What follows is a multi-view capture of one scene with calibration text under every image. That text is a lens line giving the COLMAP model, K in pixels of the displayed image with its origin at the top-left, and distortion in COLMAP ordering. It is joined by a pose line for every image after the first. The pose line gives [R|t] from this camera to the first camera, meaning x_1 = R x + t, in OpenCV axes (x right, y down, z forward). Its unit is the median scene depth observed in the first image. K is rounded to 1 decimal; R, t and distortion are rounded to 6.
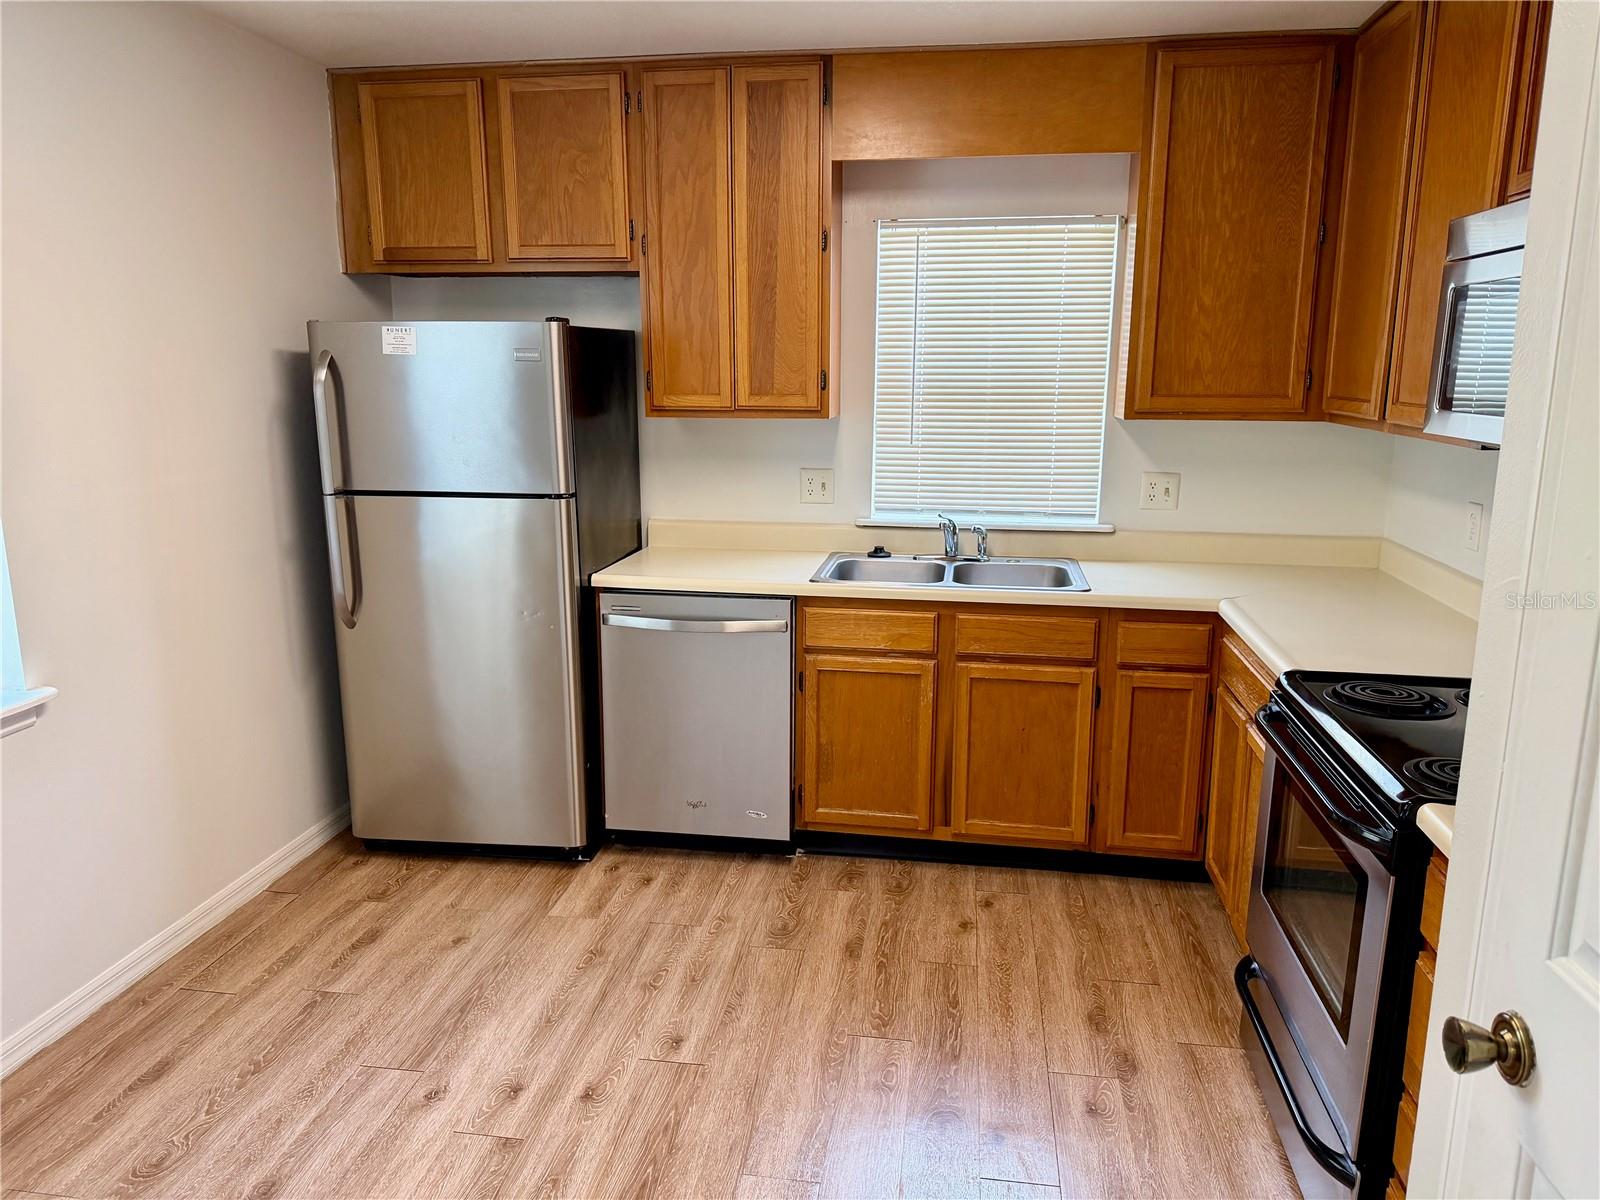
lens RADIAL K [[1149.9, 0, 800.0], [0, 1149.9, 600.0], [0, 0, 1]] dist [0.146160, -0.265142]
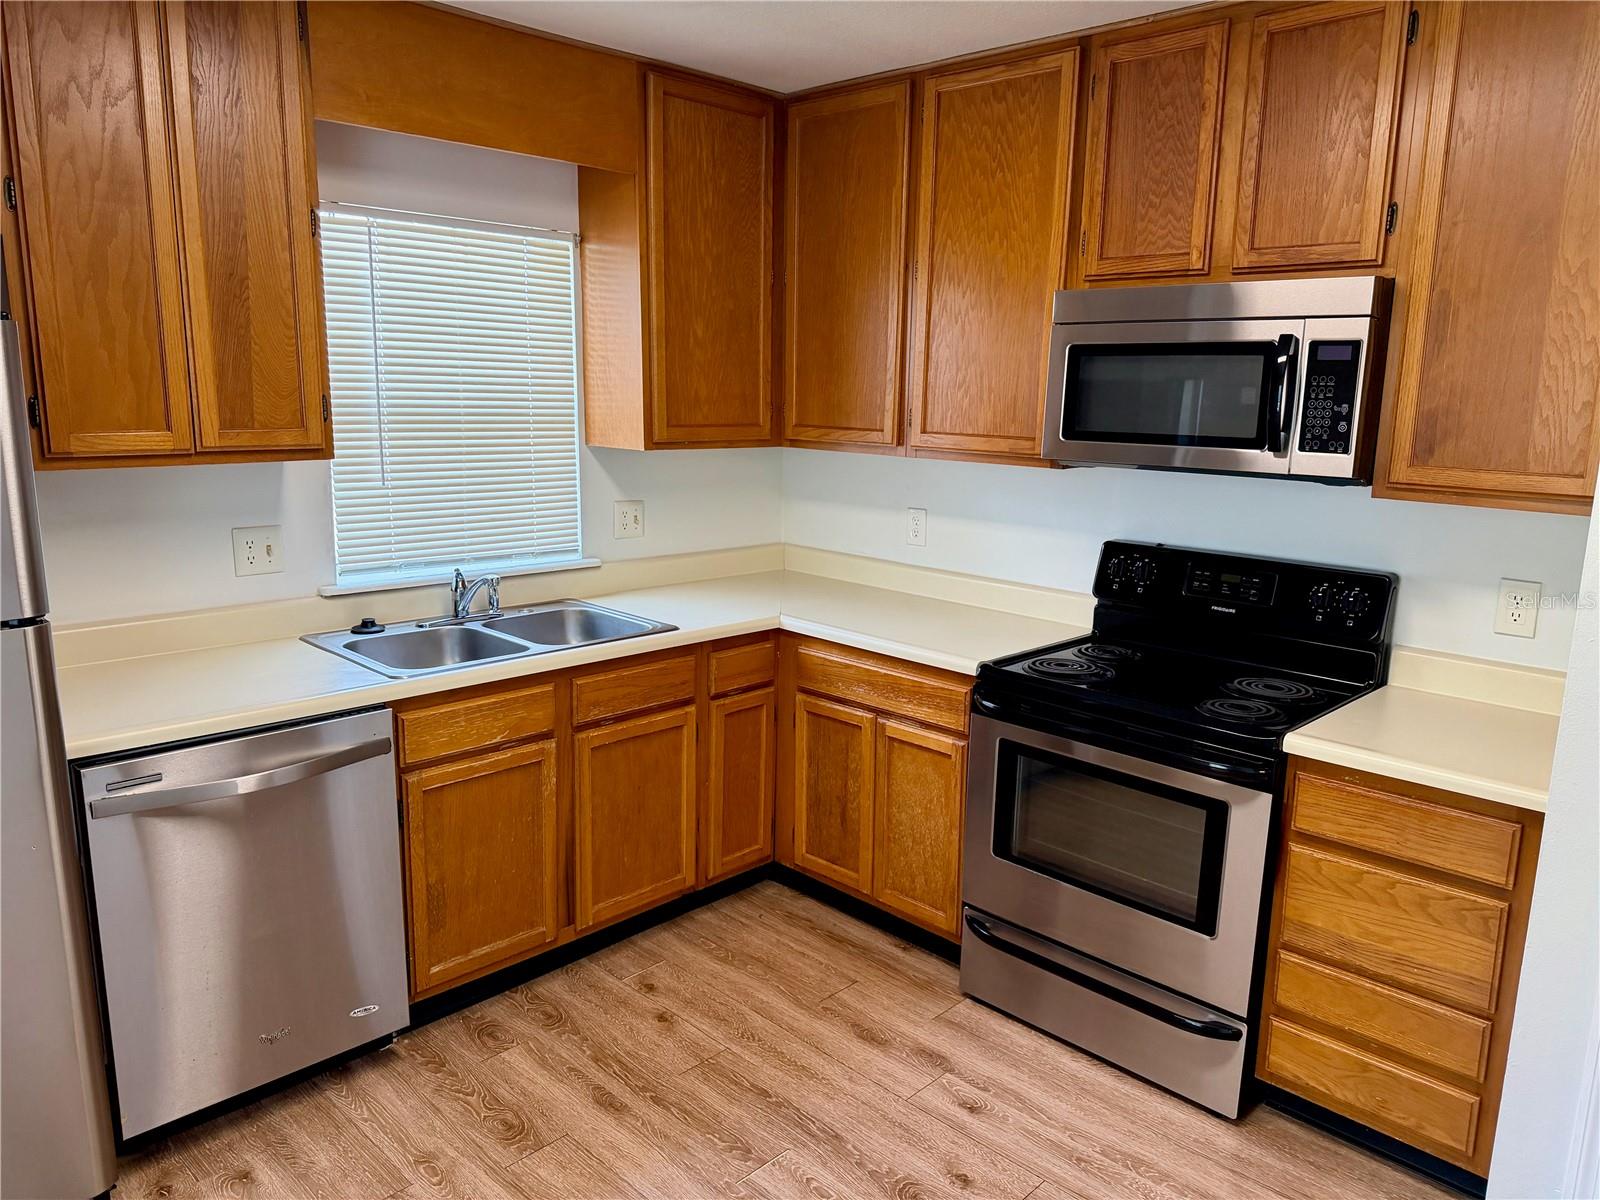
lens RADIAL K [[1149.9, 0, 800.0], [0, 1149.9, 600.0], [0, 0, 1]] dist [0.146160, -0.265142]
pose [[0.564964, -0.147622, 0.811803, -0.460839], [0.143104, 0.986486, 0.079796, -0.091546], [-0.812611, 0.071091, 0.578454, 0.350648]]
